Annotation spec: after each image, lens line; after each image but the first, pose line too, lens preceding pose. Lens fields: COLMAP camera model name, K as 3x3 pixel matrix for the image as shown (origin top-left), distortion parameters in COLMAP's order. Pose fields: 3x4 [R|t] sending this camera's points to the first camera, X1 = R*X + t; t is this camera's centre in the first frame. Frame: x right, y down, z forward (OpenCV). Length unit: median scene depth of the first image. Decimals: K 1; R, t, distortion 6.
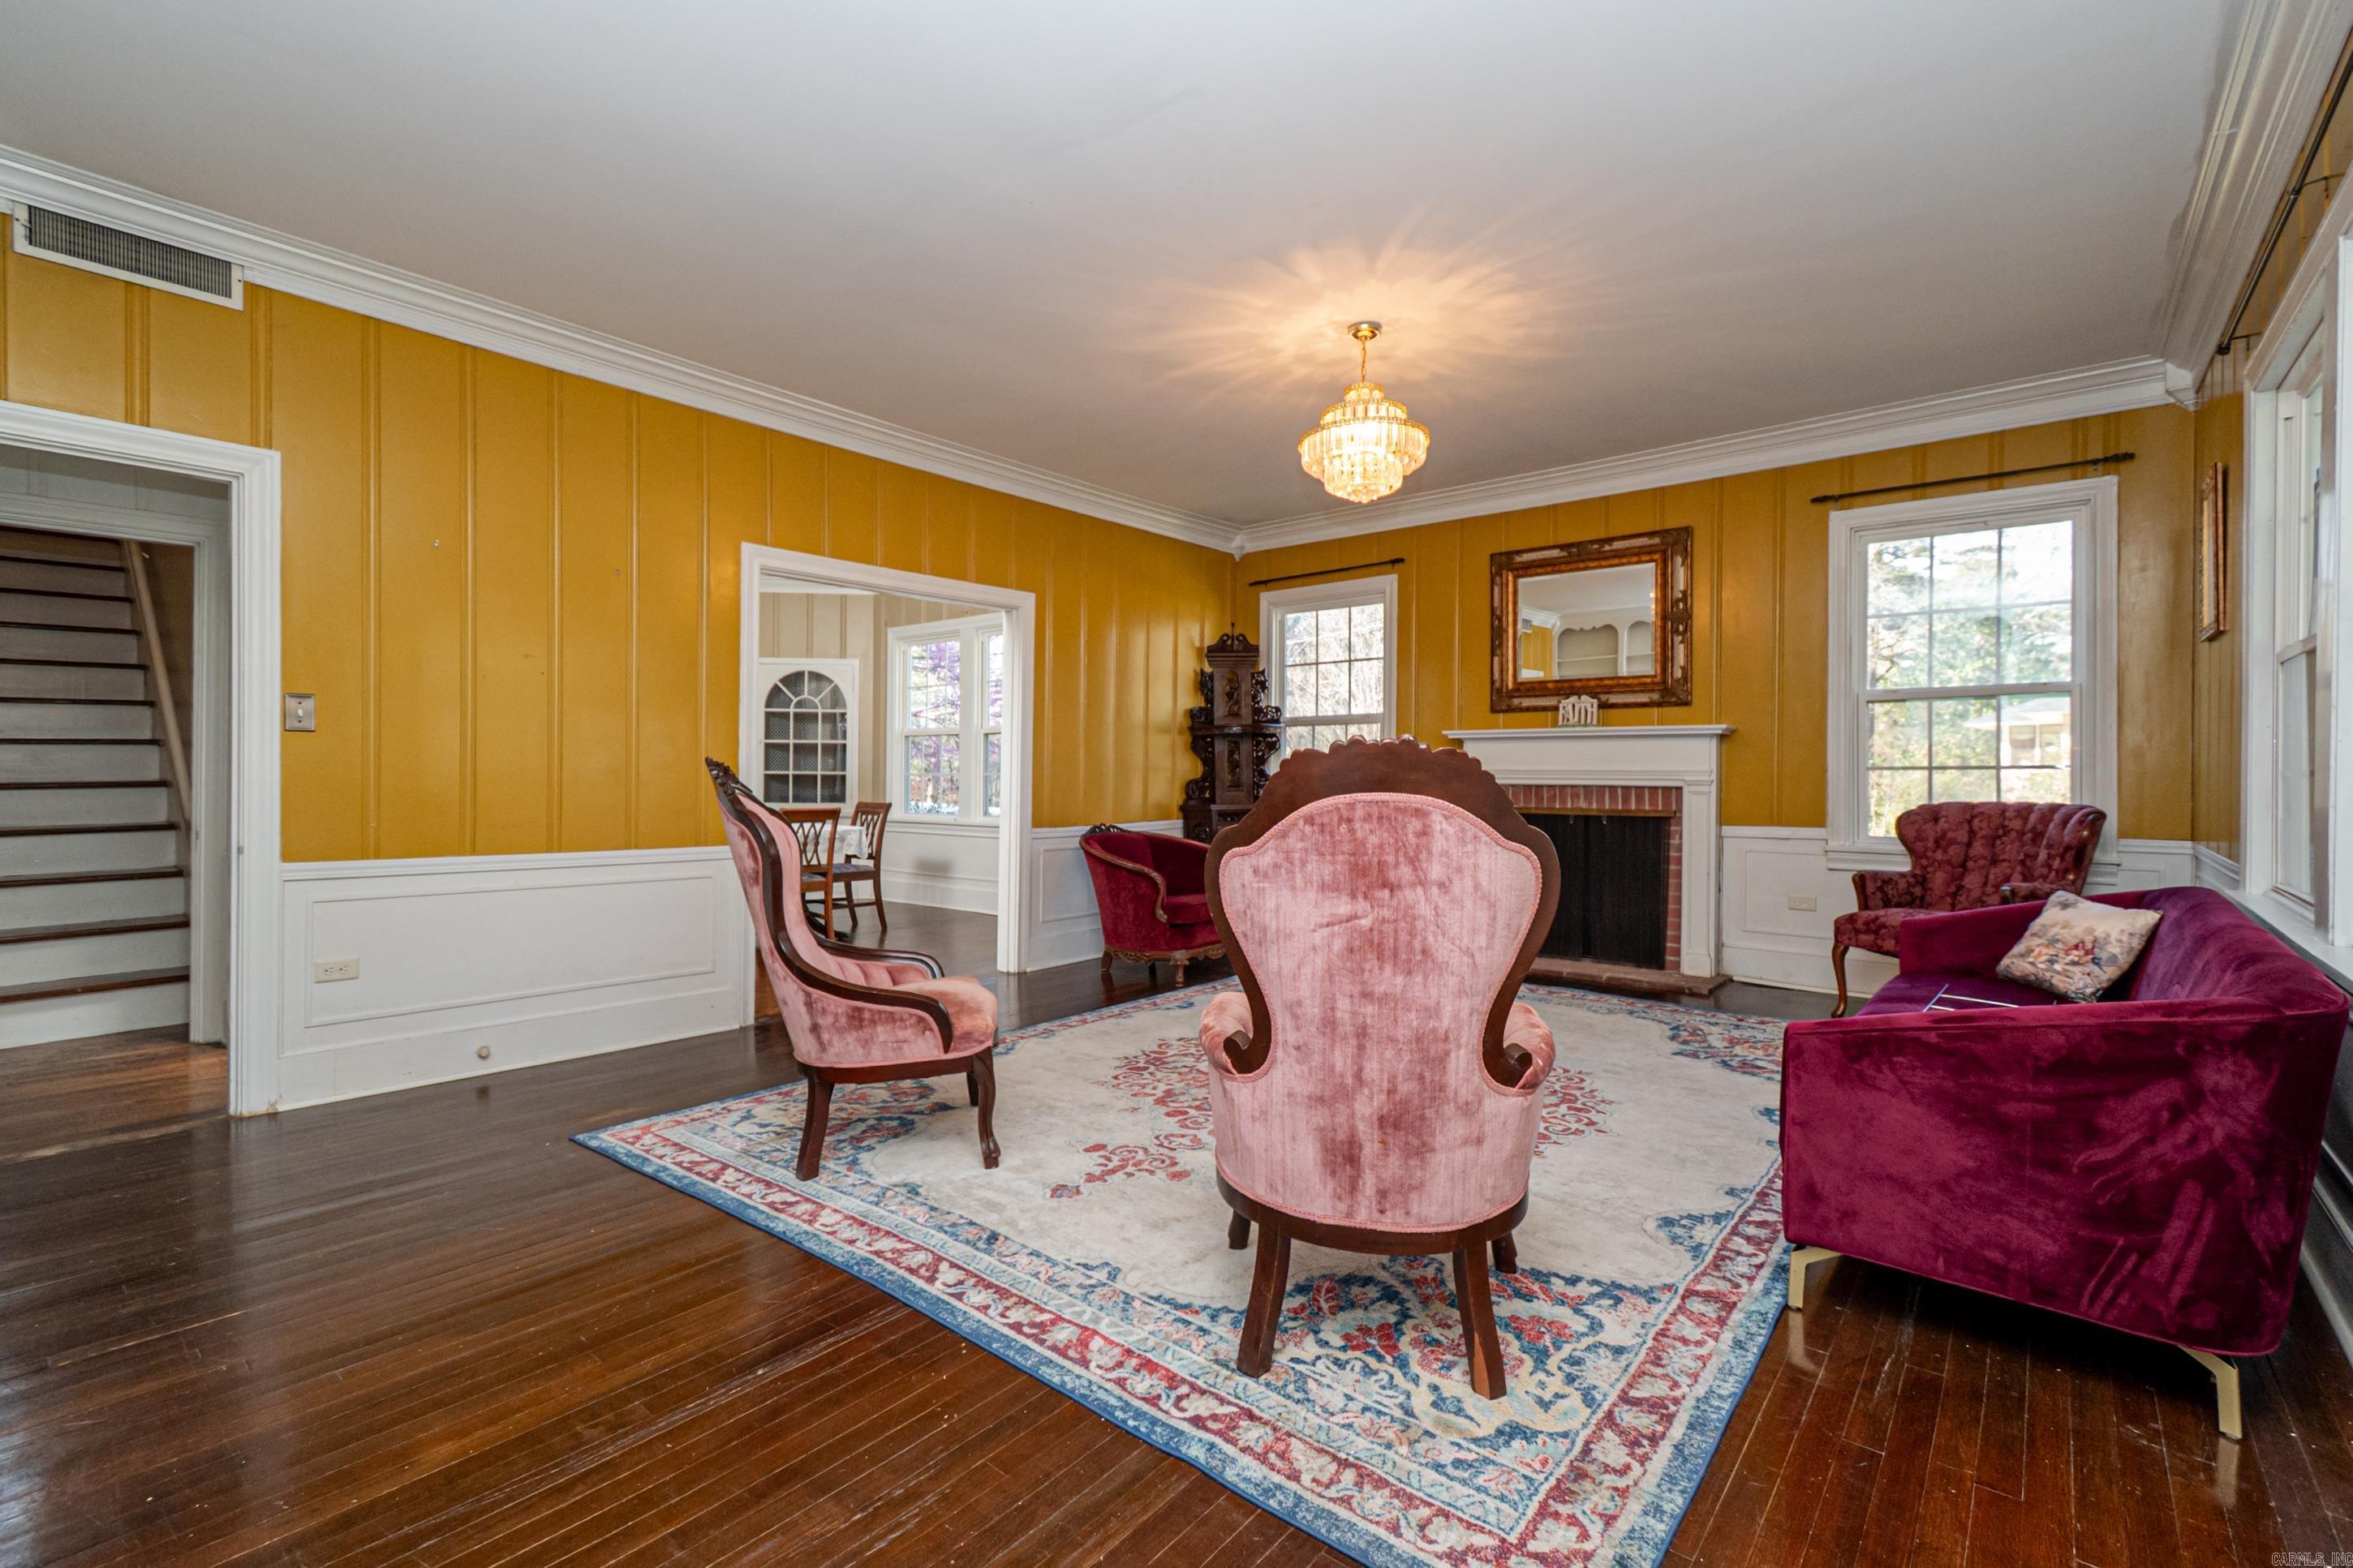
lens RADIAL K [[1049.1, 0, 1173.1], [0, 1049.1, 776.1], [0, 0, 1]] dist [0.007611, -0.003412]
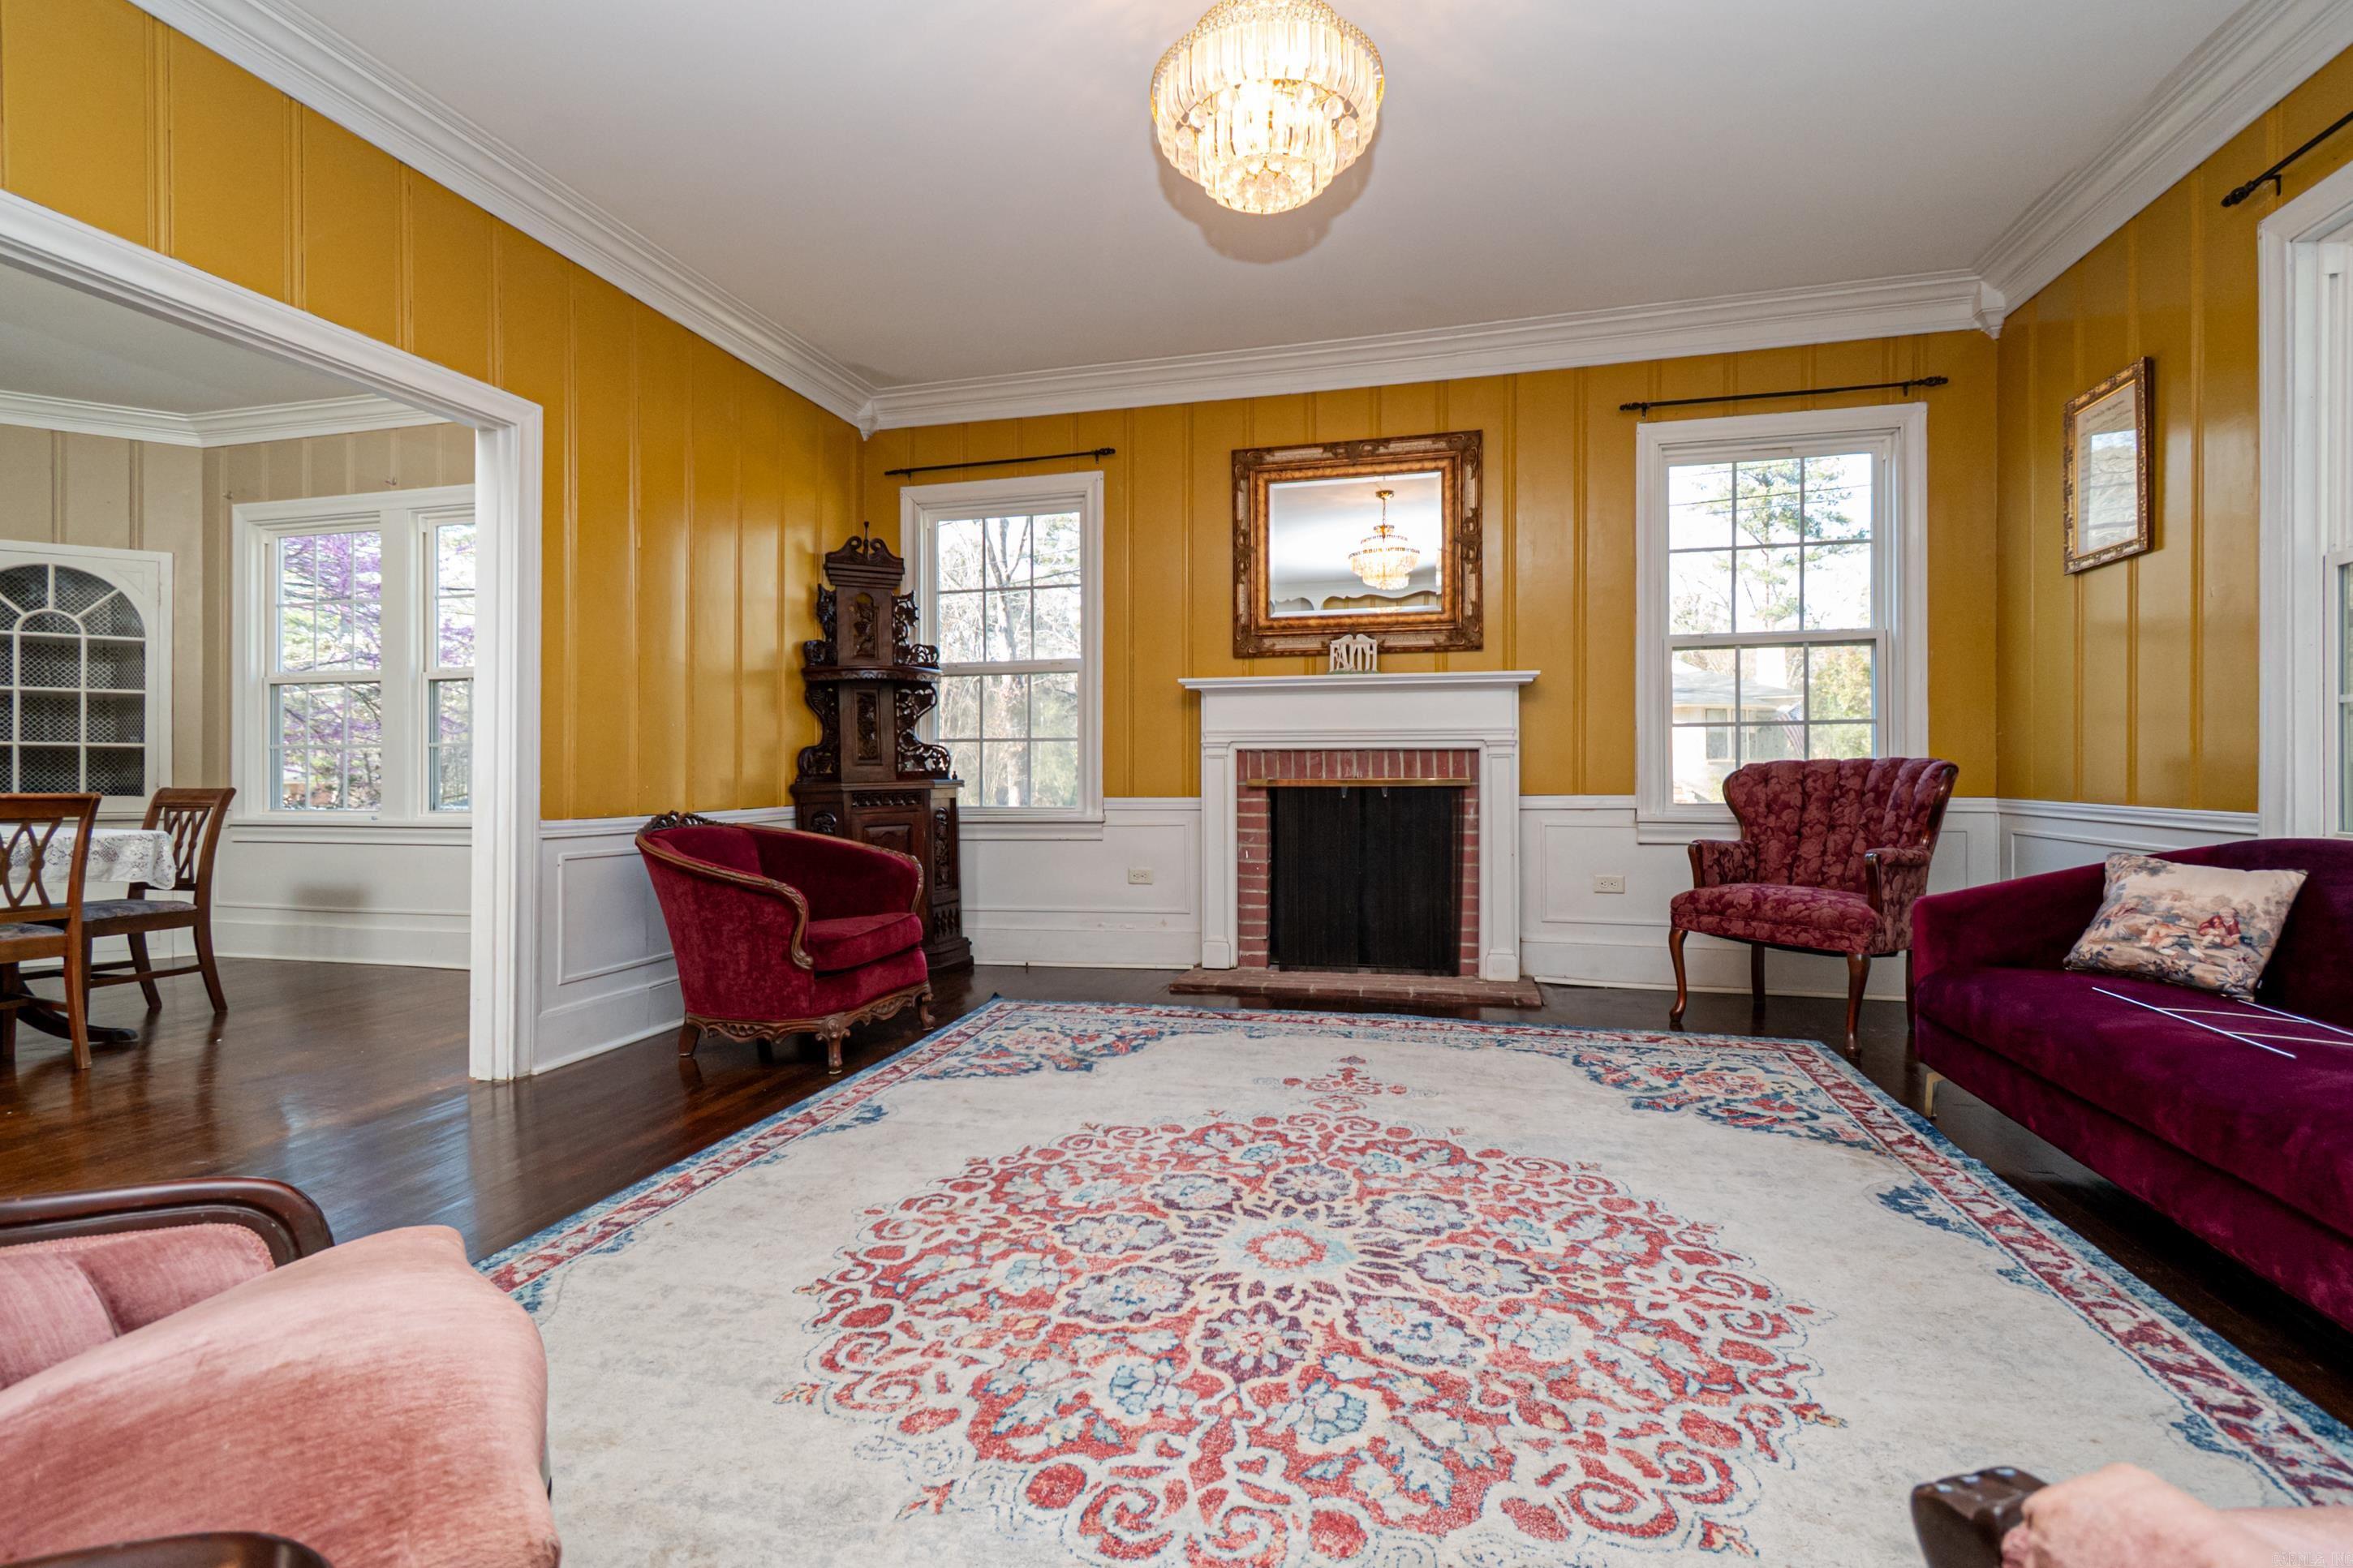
lens RADIAL K [[1049.1, 0, 1180.7], [0, 1049.1, 784.3], [0, 0, 1]] dist [0.007611, -0.003412]
pose [[0.901623, -0.008324, 0.432442, -0.070999], [0.005744, 0.999957, 0.007273, 0.029068], [-0.432484, -0.004073, 0.901632, 0.351288]]
